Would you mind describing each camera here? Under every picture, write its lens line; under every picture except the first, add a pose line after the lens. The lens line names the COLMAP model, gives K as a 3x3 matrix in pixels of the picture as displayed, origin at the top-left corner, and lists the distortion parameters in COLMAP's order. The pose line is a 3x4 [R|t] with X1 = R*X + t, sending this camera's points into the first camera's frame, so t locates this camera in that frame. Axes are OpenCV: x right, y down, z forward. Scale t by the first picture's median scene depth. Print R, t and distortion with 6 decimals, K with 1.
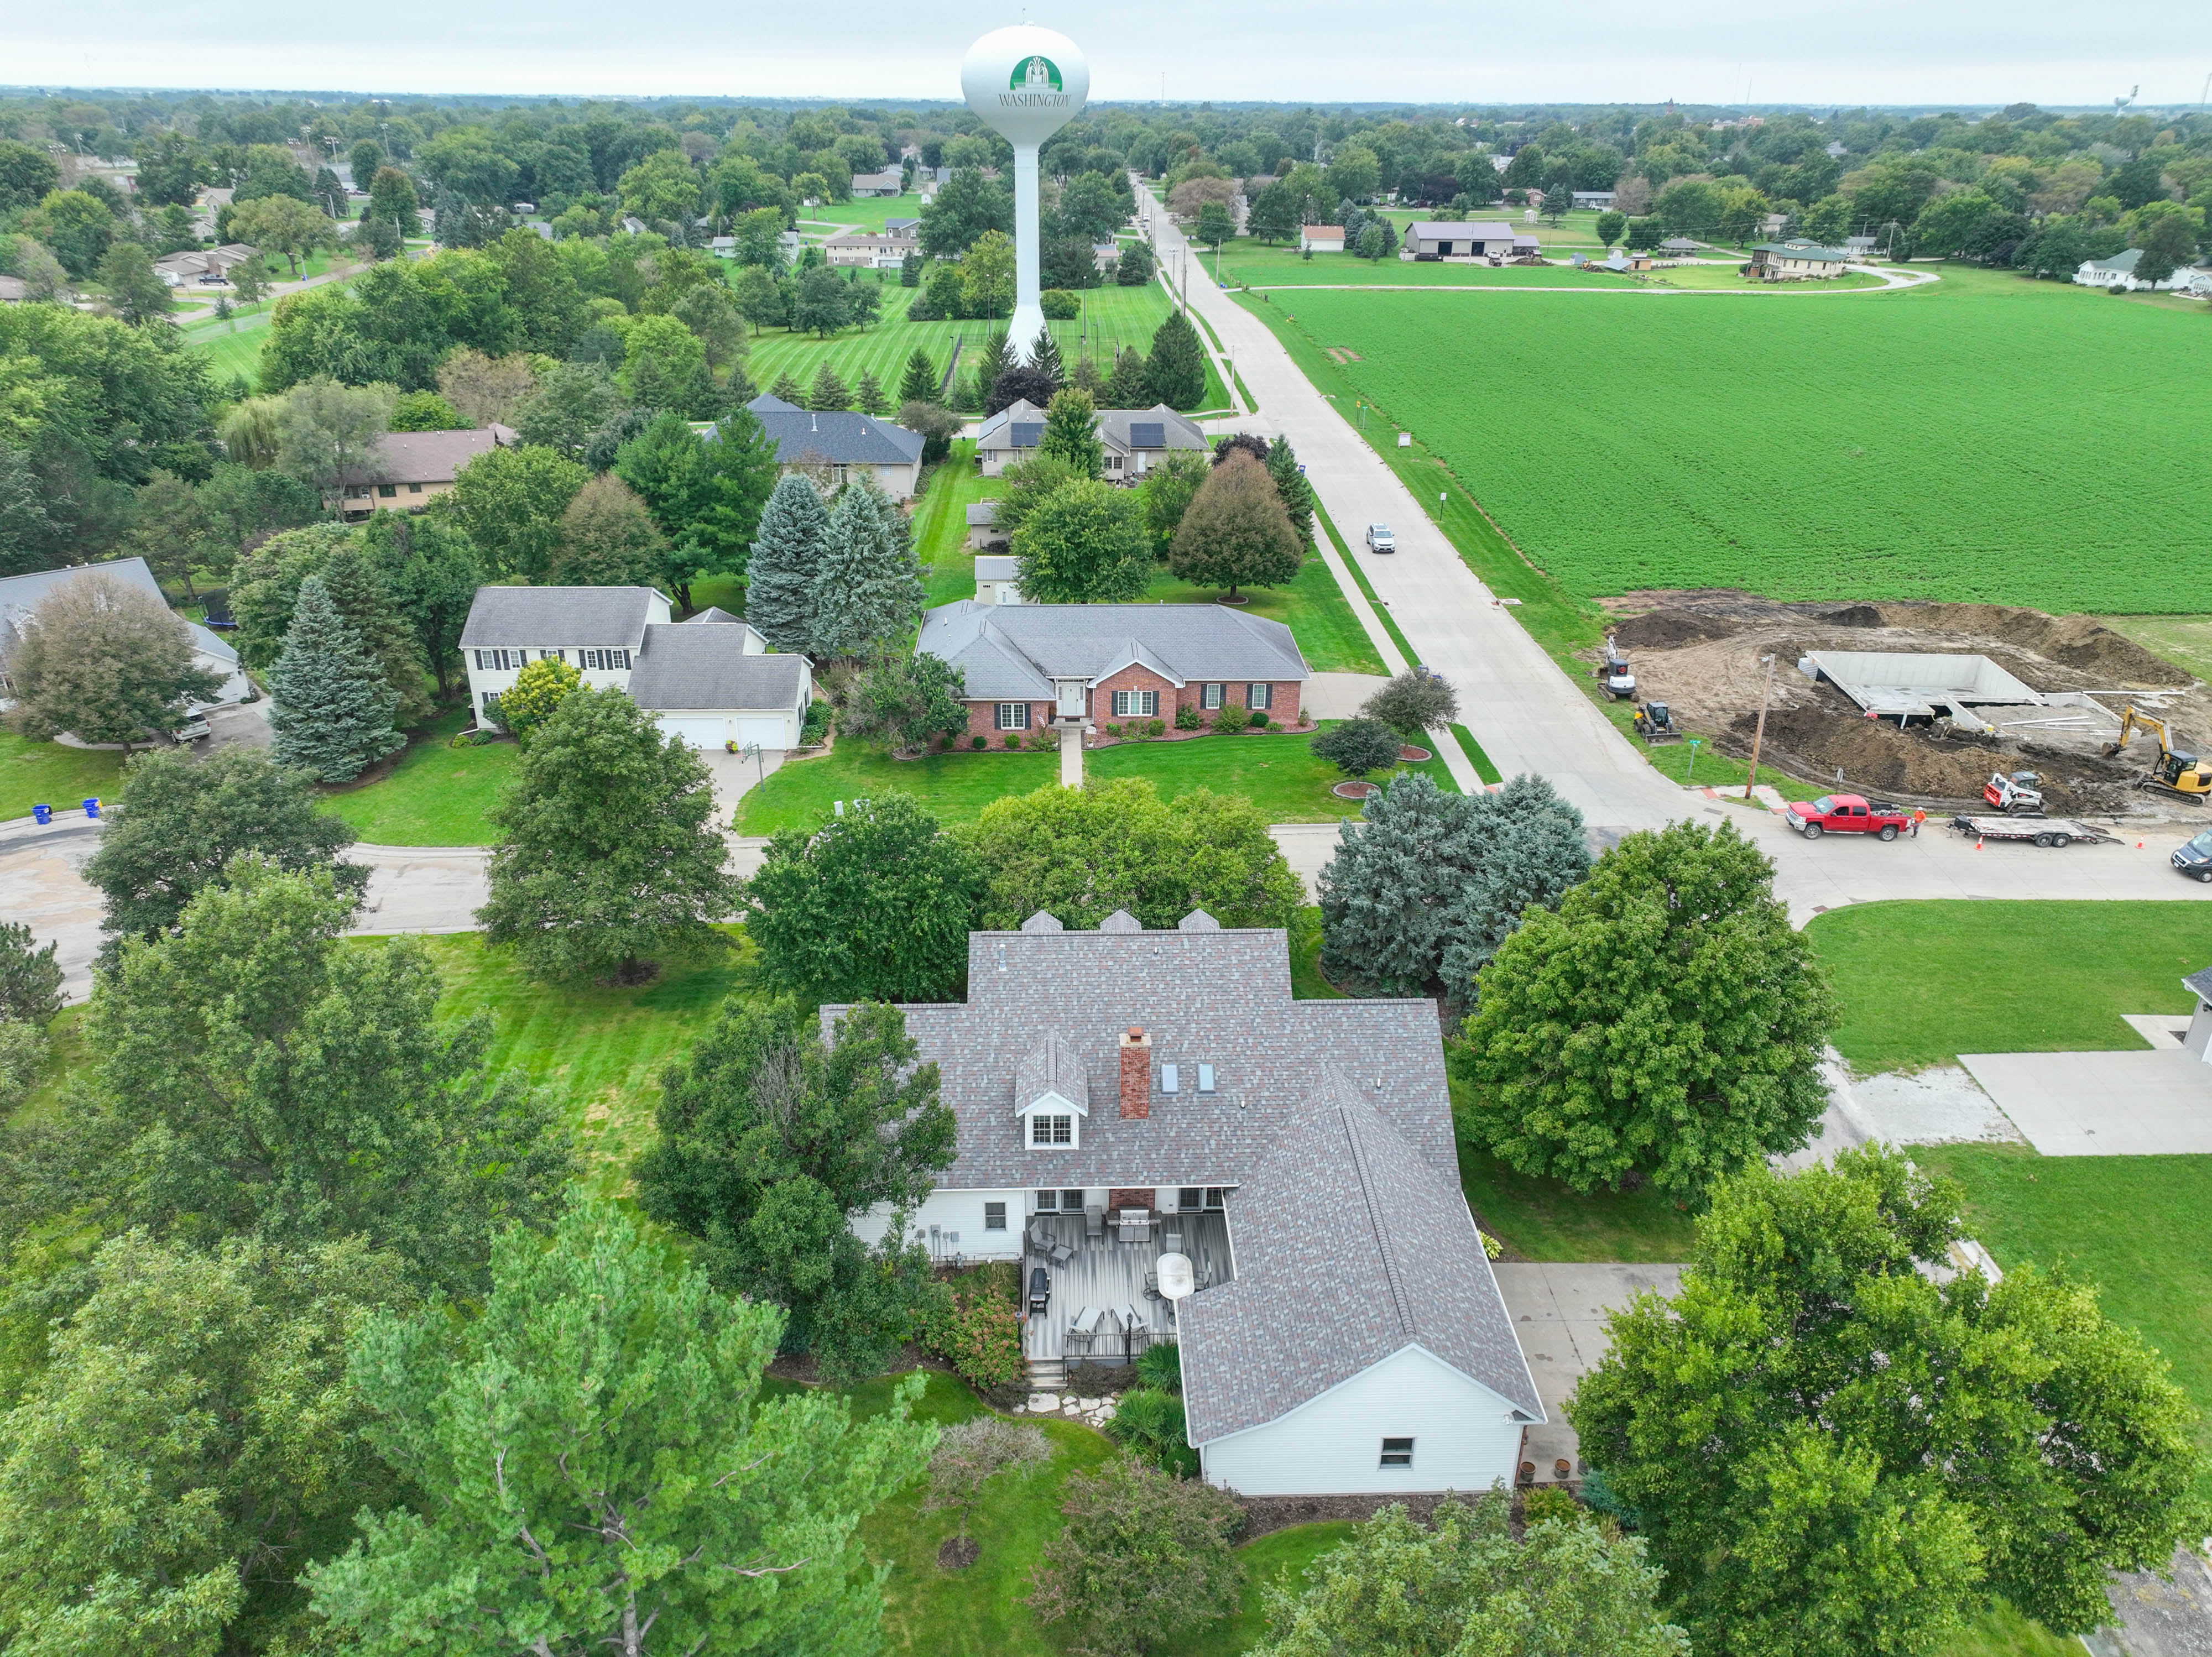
lens RADIAL K [[1551.0, 0, 1106.0], [0, 1551.0, 828.5], [0, 0, 1]] dist [-0.001515, 0.018356]
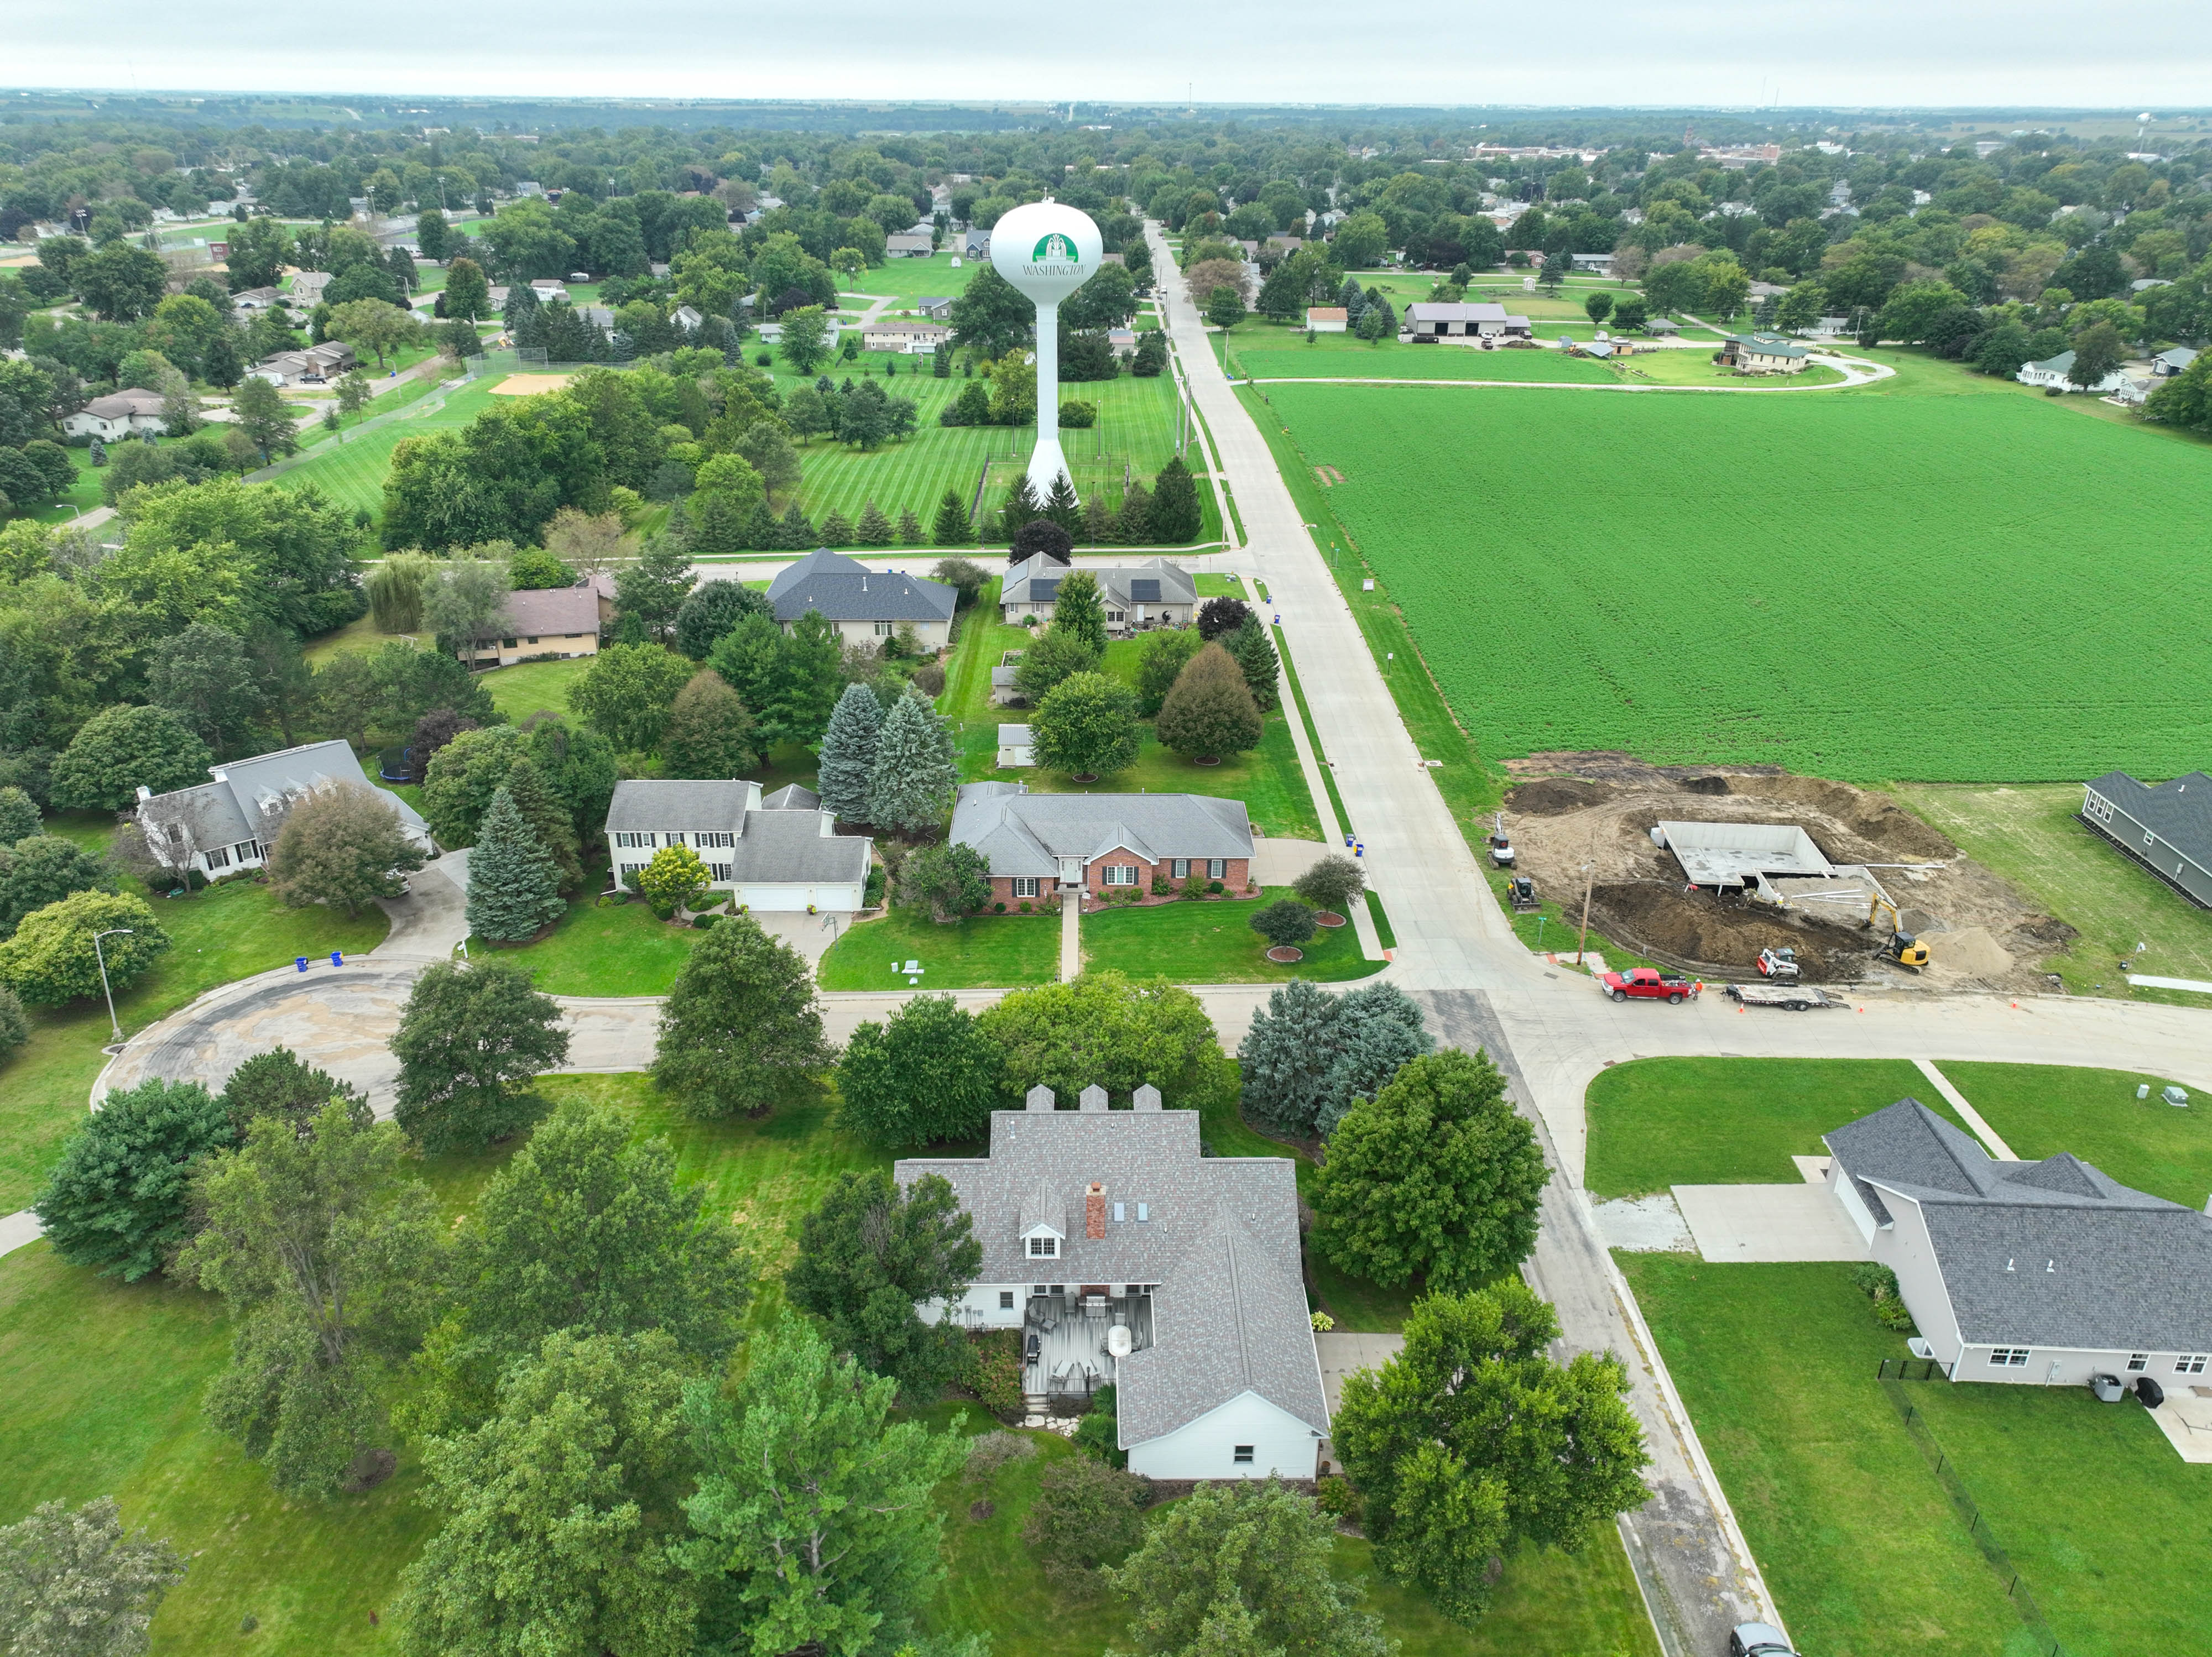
lens RADIAL K [[1549.0, 0, 1106.0], [0, 1549.0, 828.5], [0, 0, 1]] dist [0.007025, 0.003581]
pose [[0.999861, 0.007244, -0.015018, 0.025080], [-0.007238, 0.999974, 0.000418, -0.116067], [0.015021, -0.000309, 0.999887, -0.287342]]
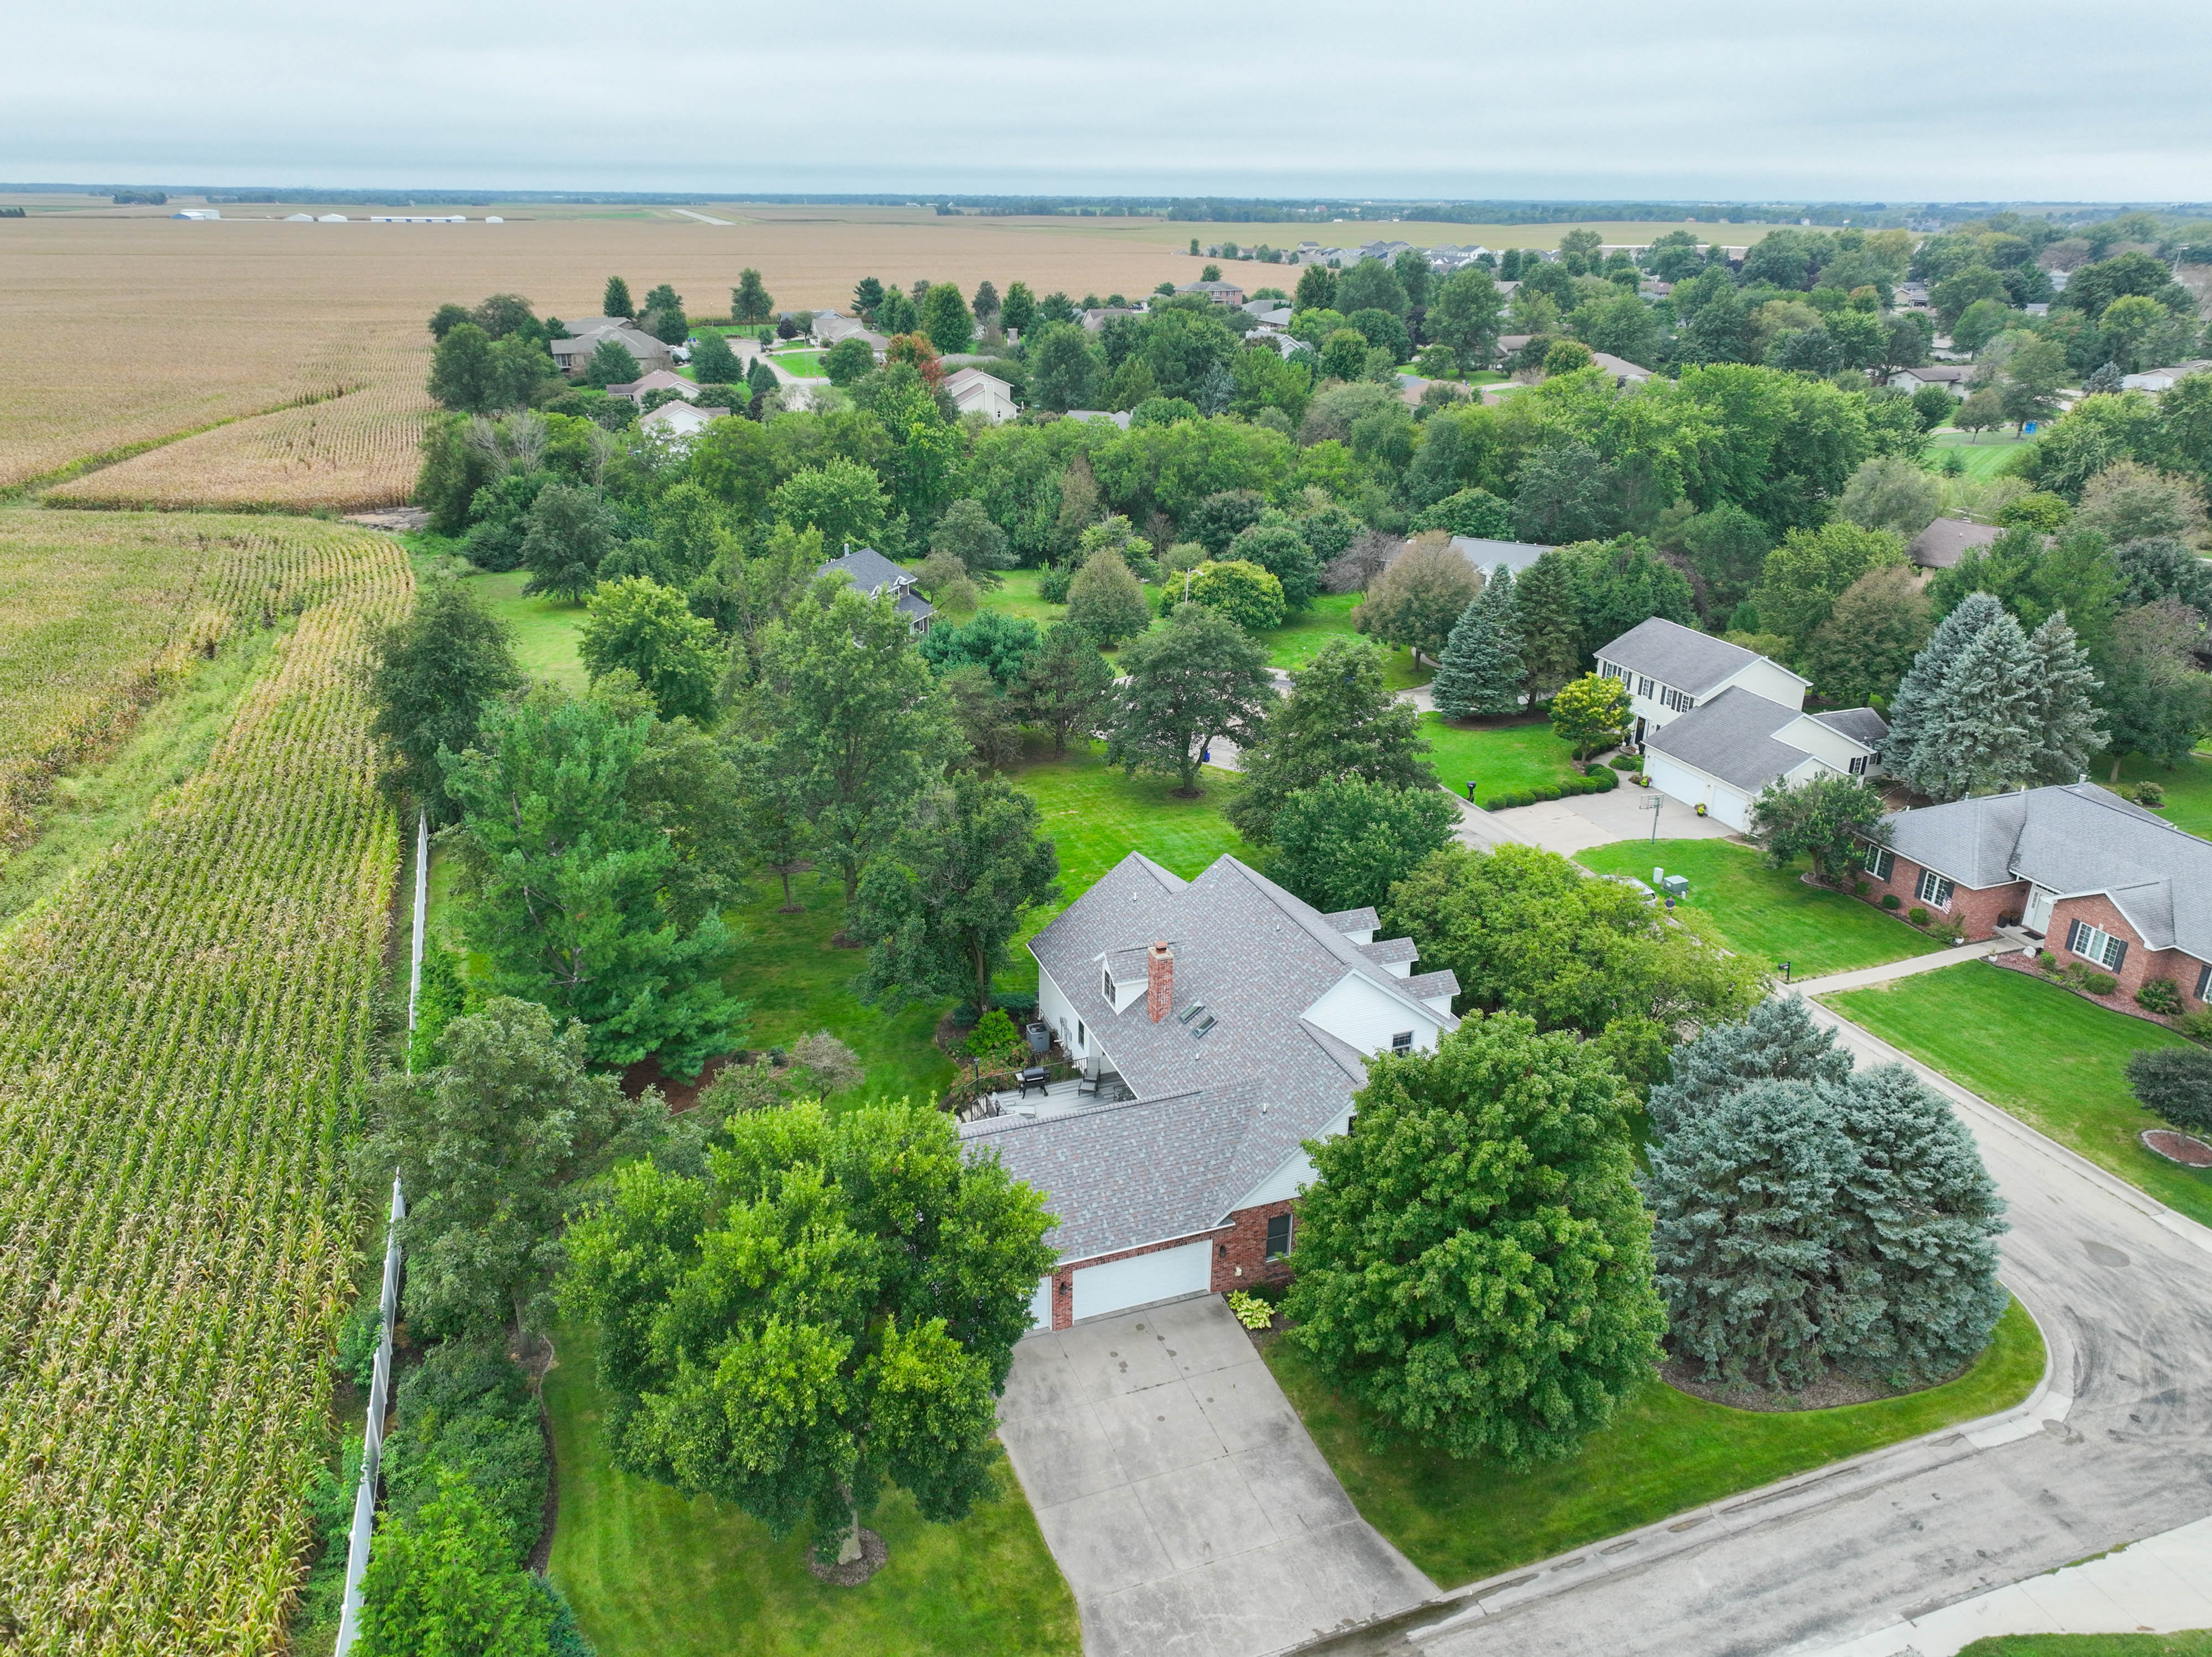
lens RADIAL K [[1551.0, 0, 1106.0], [0, 1551.0, 828.5], [0, 0, 1]] dist [-0.001515, 0.018356]
pose [[0.318003, 0.354013, -0.879516, 0.507126], [-0.409550, 0.887948, 0.209327, -0.089232], [0.855069, 0.293639, 0.427356, 0.214921]]
